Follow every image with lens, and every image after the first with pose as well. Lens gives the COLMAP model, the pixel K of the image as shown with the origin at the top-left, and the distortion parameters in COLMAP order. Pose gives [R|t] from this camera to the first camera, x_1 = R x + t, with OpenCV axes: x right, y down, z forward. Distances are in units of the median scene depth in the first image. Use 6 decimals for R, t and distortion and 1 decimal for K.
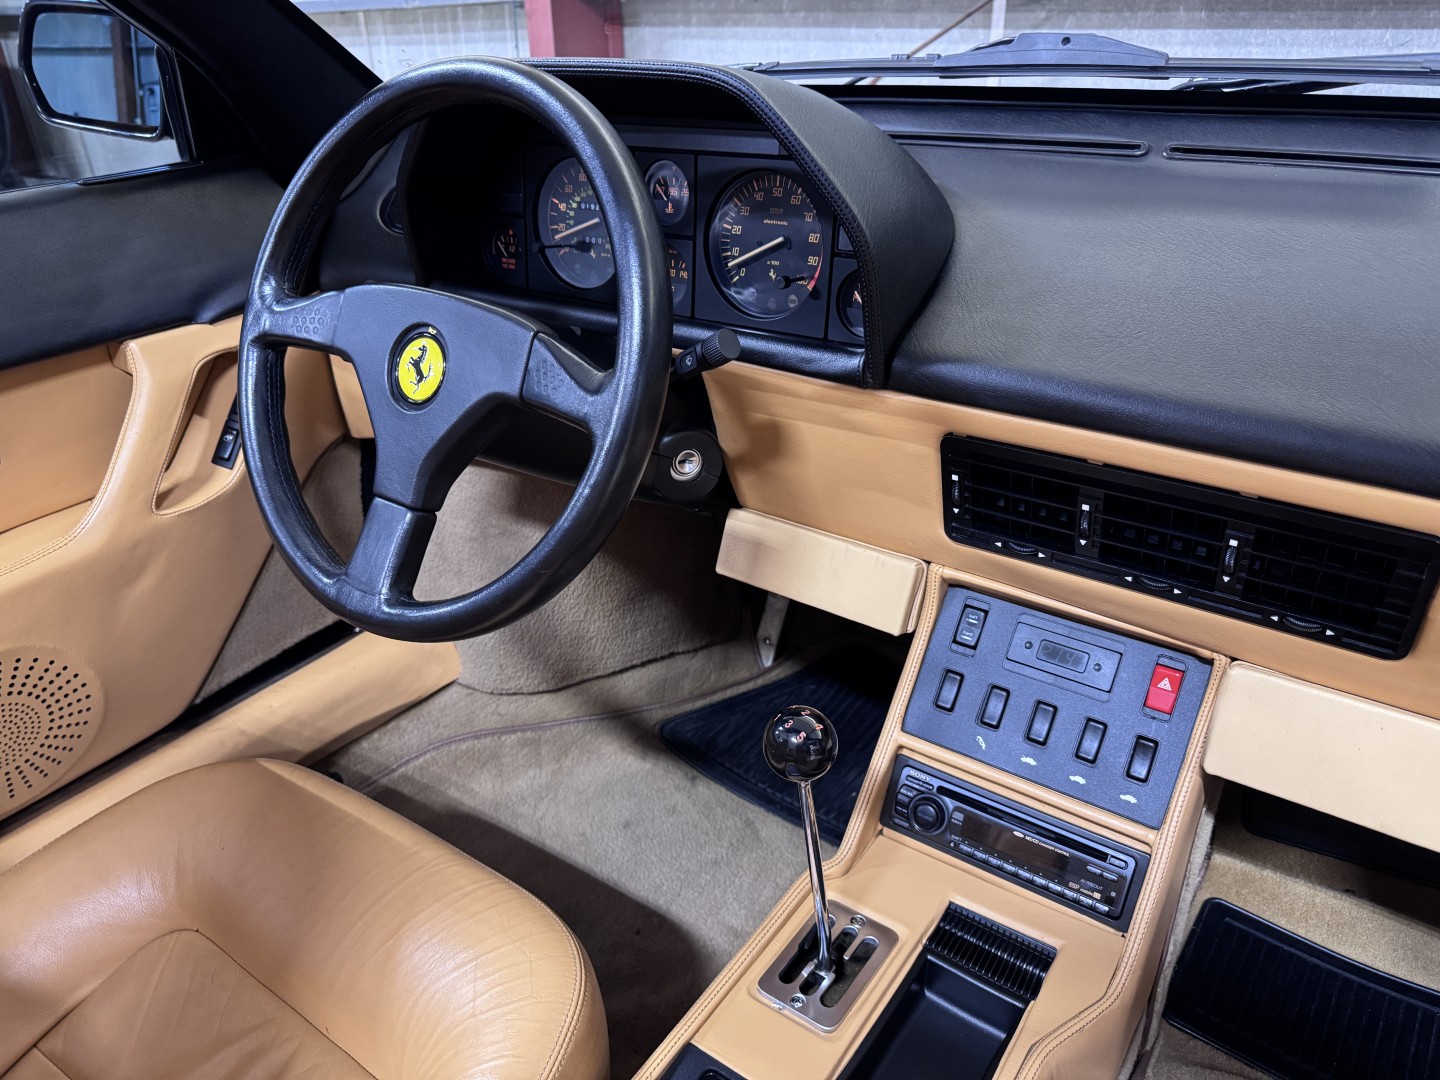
lens RADIAL K [[1026.6, 0, 719.9], [0, 1026.6, 545.5], [0, 0, 1]] dist [0.020388, -0.027700]
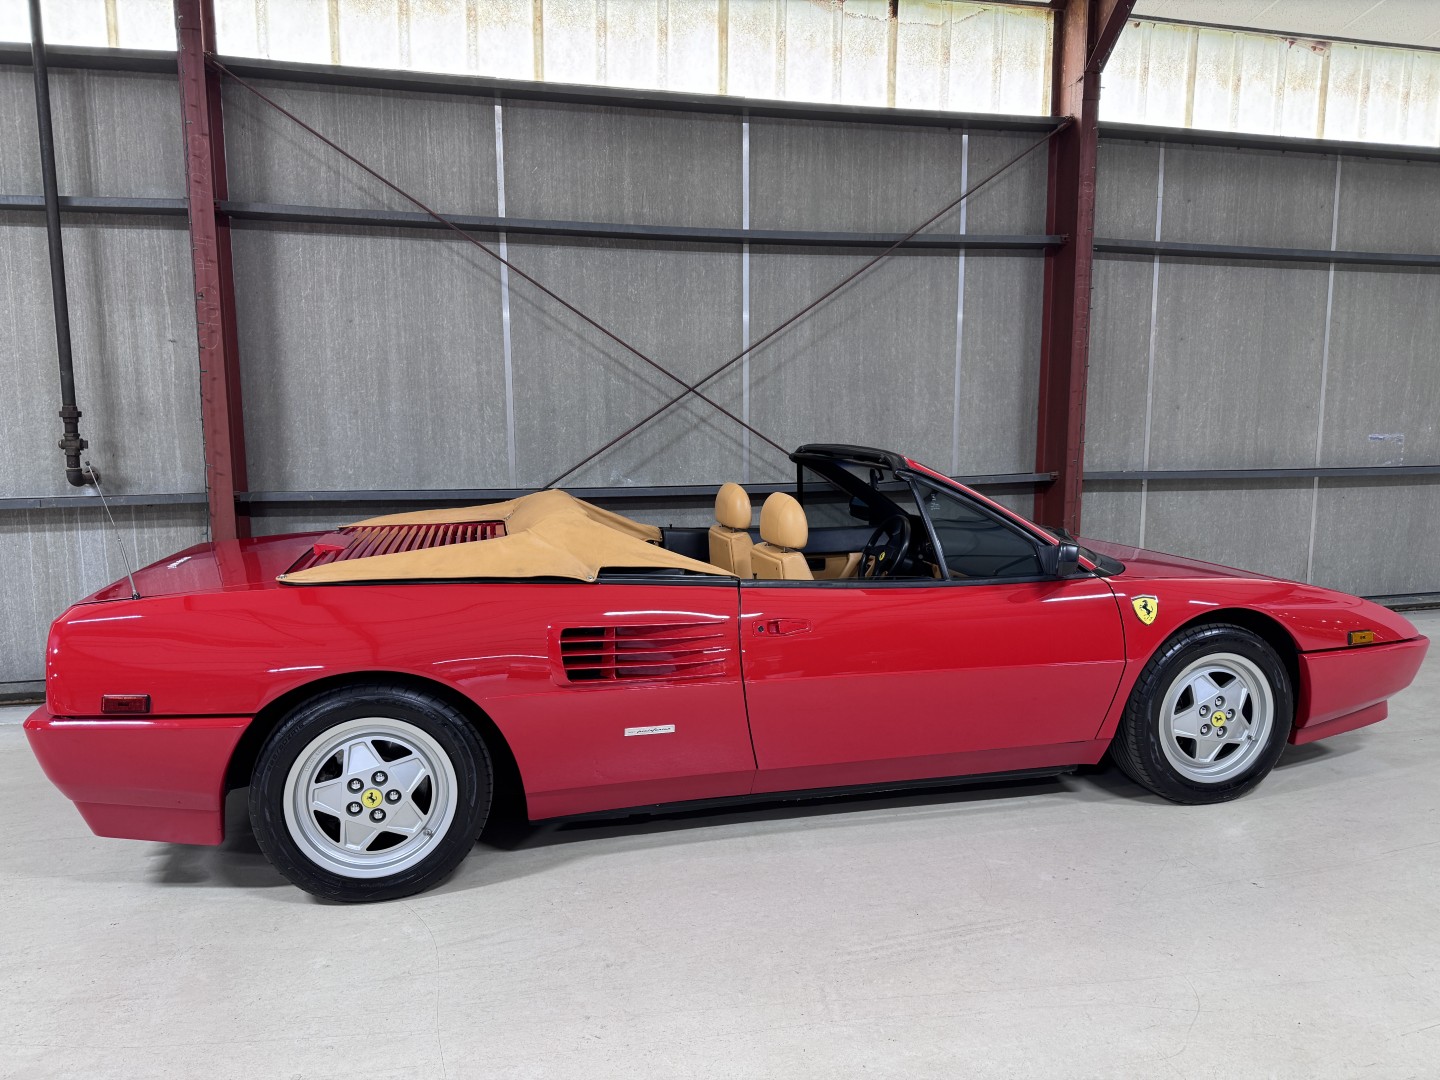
lens RADIAL K [[1008.0, 0, 722.3], [0, 1008.0, 544.9], [0, 0, 1]] dist [0.135213, -0.231244]
pose [[0.643582, -0.077453, 0.761448, -3.286895], [0.349294, 0.914945, -0.202160, 0.337398], [-0.681025, 0.396076, 0.615896, -1.595939]]
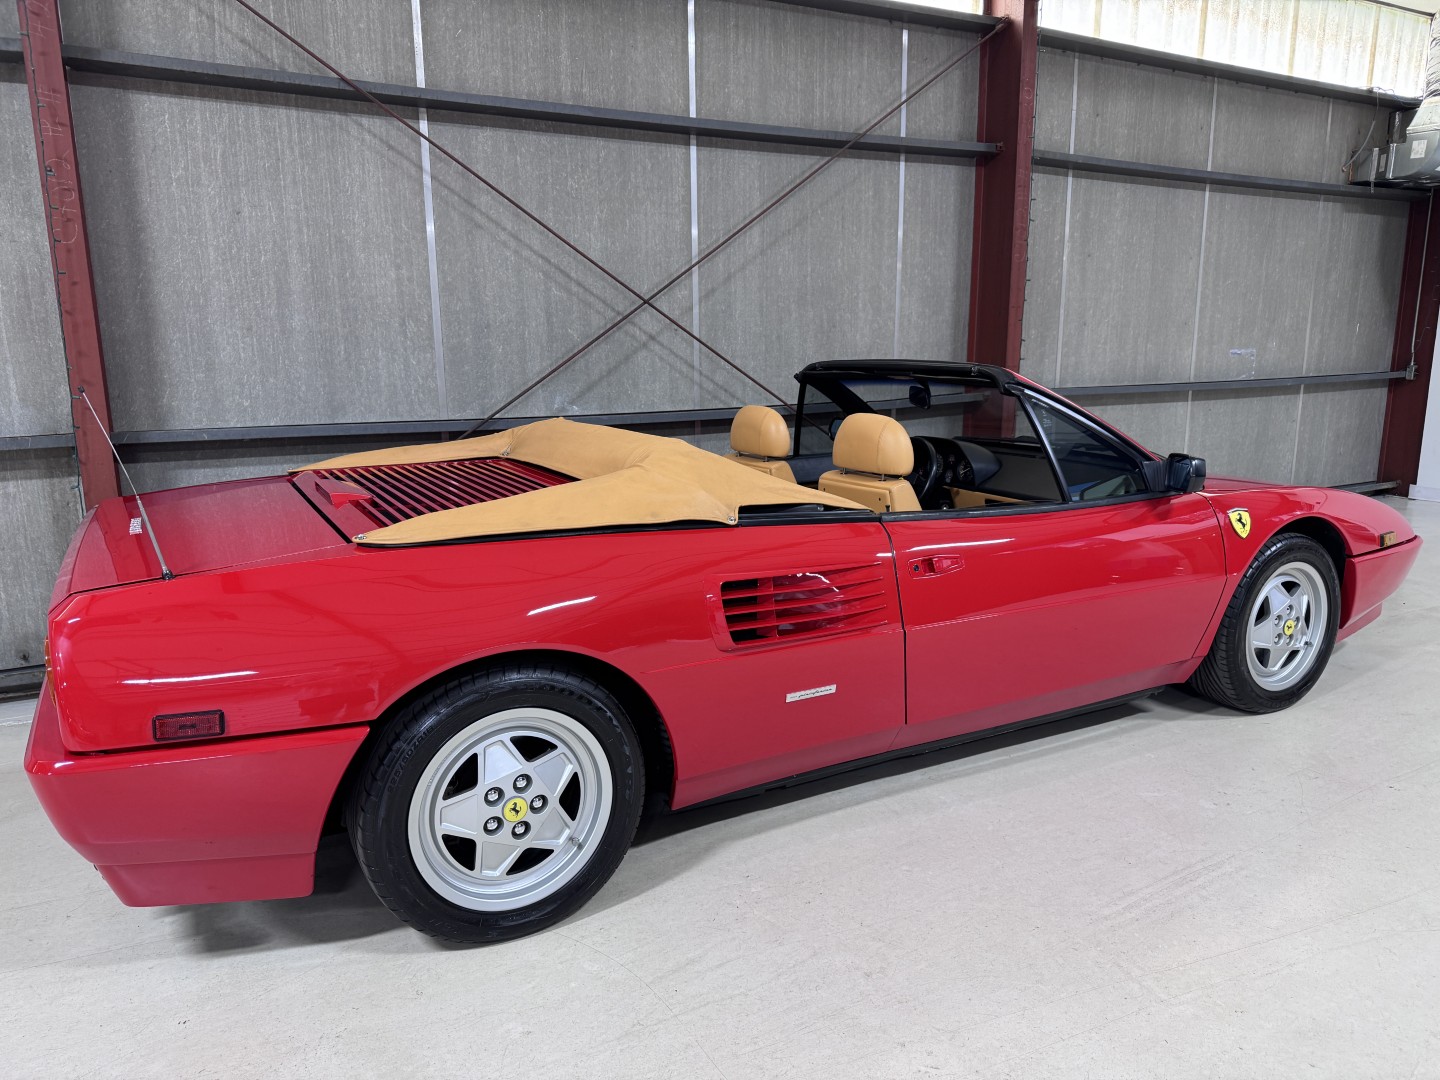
lens RADIAL K [[1008.0, 0, 722.3], [0, 1008.0, 544.9], [0, 0, 1]] dist [0.135213, -0.231244]
pose [[0.426638, -0.158936, 0.890348, -3.563658], [0.424214, 0.904597, -0.041796, -0.300909], [-0.798763, 0.395530, 0.453359, -0.239368]]
